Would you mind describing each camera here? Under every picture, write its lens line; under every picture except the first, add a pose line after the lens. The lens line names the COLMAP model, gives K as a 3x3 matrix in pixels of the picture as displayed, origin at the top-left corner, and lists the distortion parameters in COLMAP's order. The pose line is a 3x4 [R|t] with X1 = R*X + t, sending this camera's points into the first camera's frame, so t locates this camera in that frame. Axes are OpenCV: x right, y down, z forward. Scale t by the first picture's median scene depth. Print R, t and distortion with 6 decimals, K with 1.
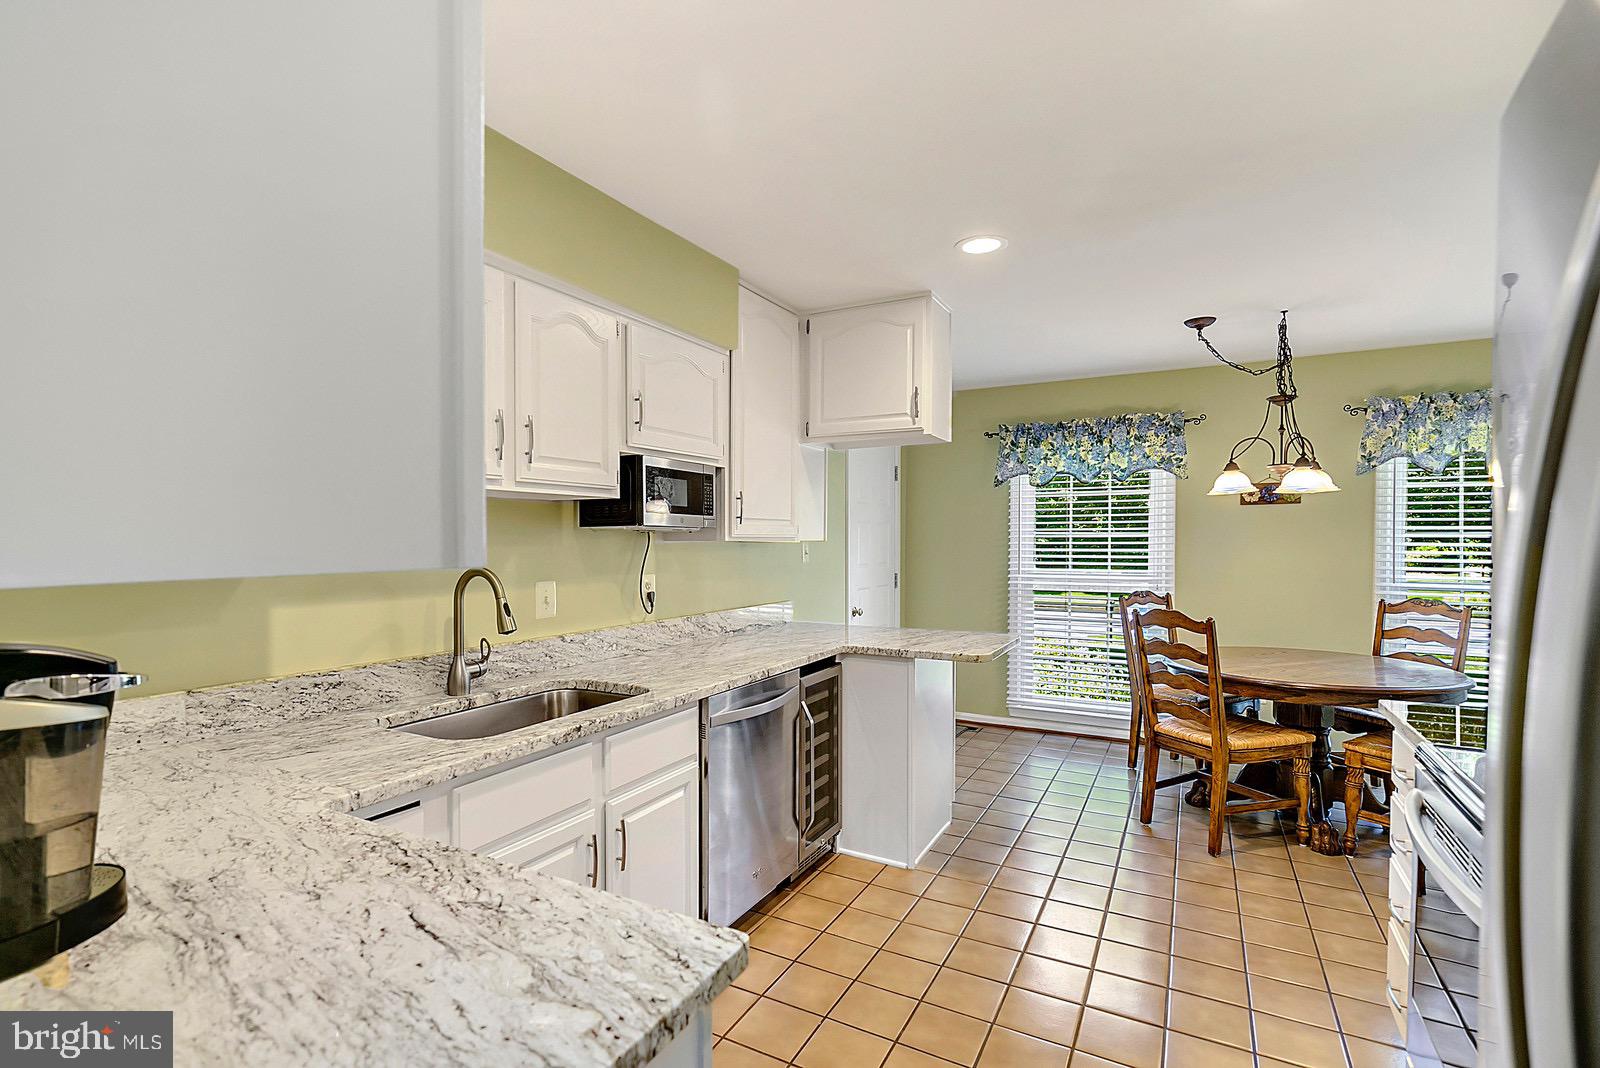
lens RADIAL K [[737.6, 0, 810.4], [0, 737.6, 549.4], [0, 0, 1]] dist [-0.005592, 0.001478]
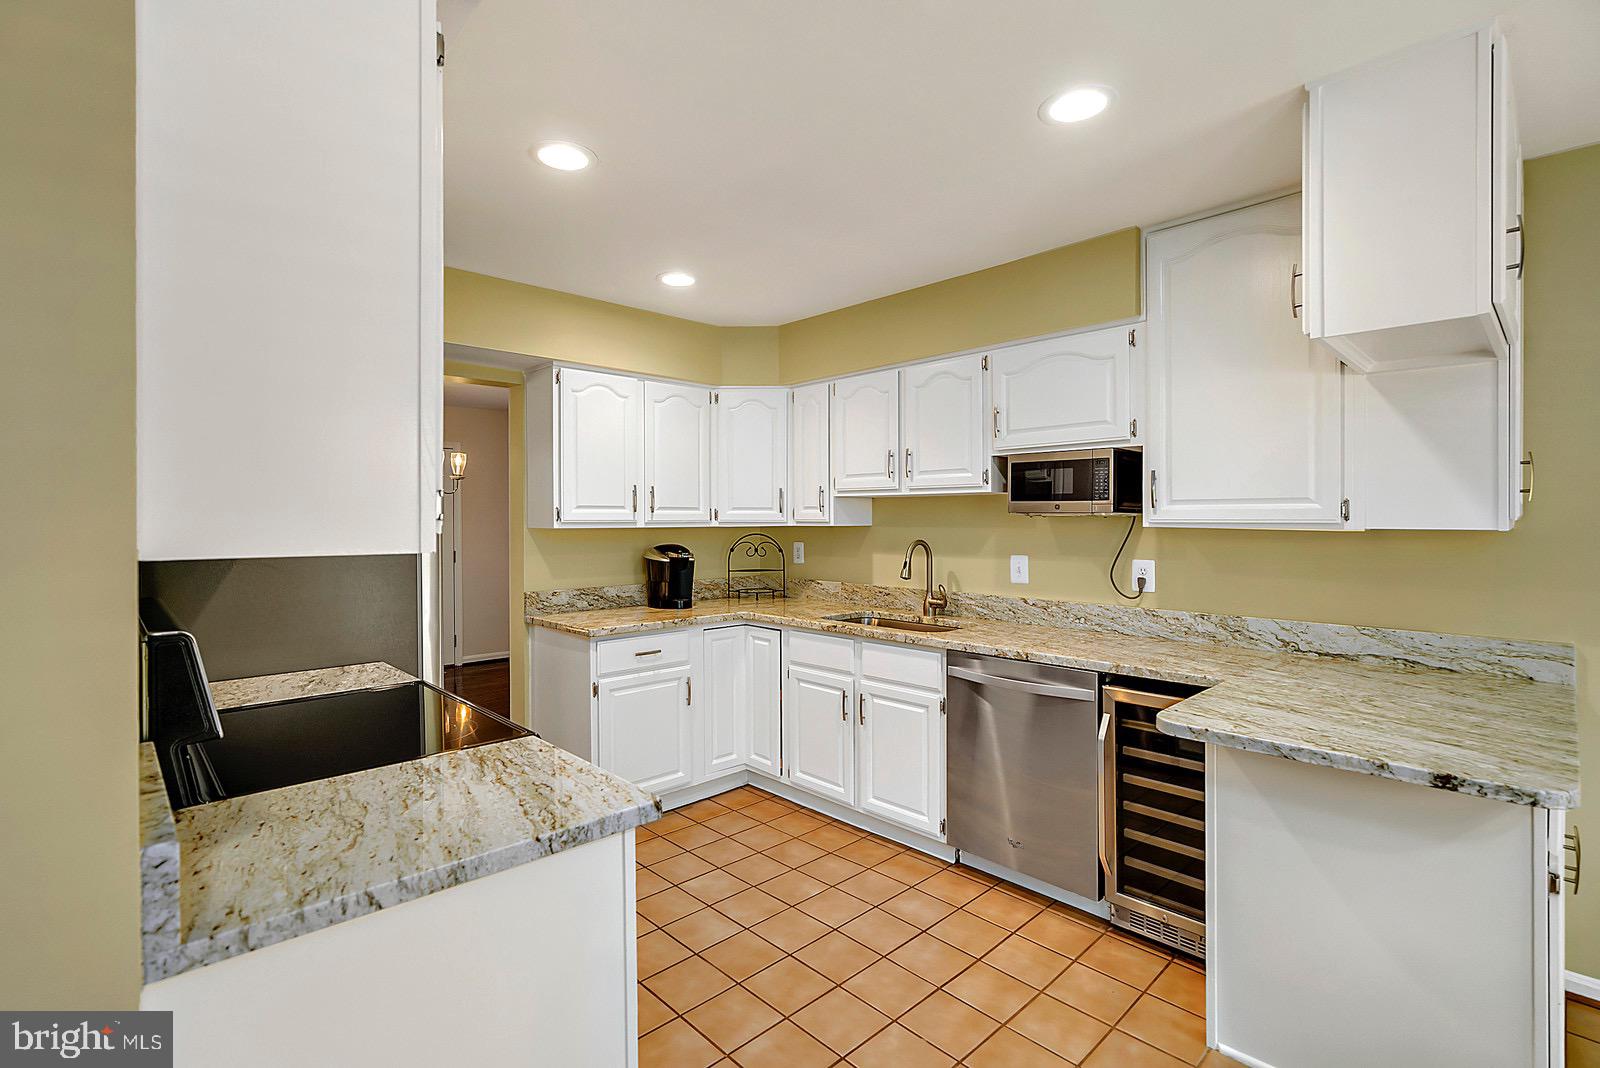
lens RADIAL K [[737.6, 0, 787.8], [0, 737.6, 524.2], [0, 0, 1]] dist [-0.005592, 0.001478]
pose [[-0.312846, 0.006626, -0.949781, 0.939997], [-0.013942, 0.999836, 0.011568, -0.020056], [0.949702, 0.016861, -0.312702, 0.933663]]
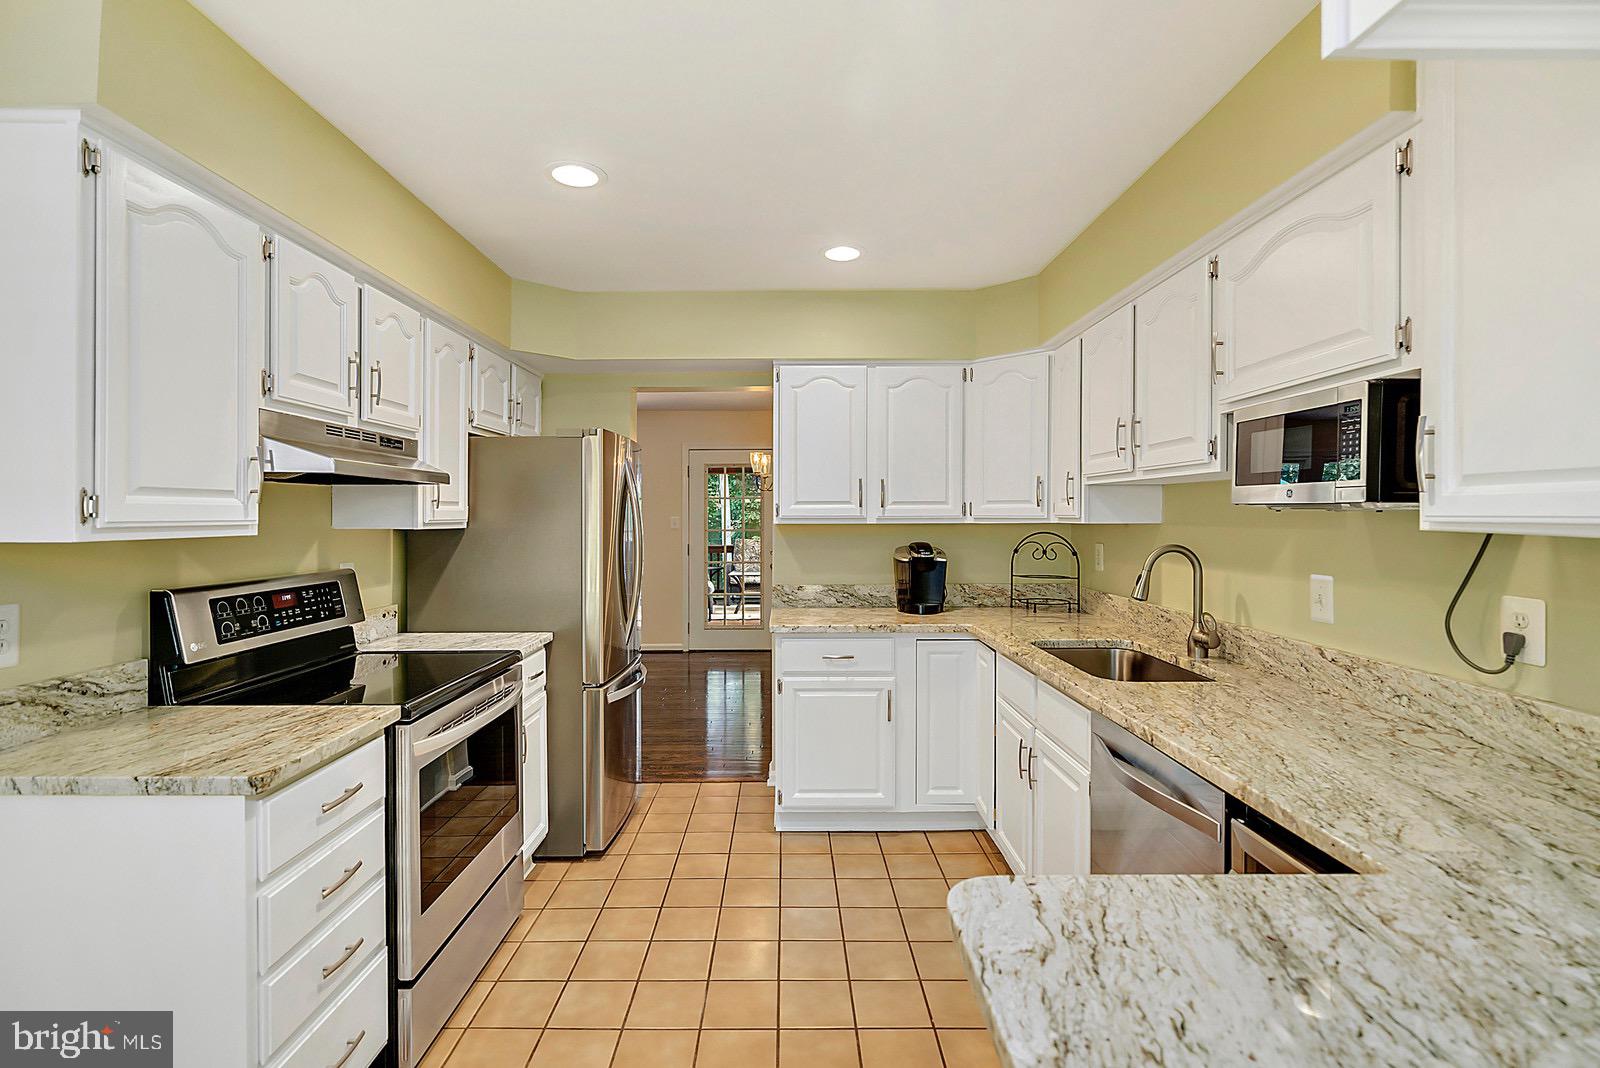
lens RADIAL K [[737.6, 0, 794.3], [0, 737.6, 522.7], [0, 0, 1]] dist [-0.005592, 0.001478]
pose [[-0.877973, 0.007031, -0.478658, 0.469086], [-0.005560, 0.999675, 0.024882, -0.026727], [0.478677, 0.024507, -0.877649, 1.301791]]
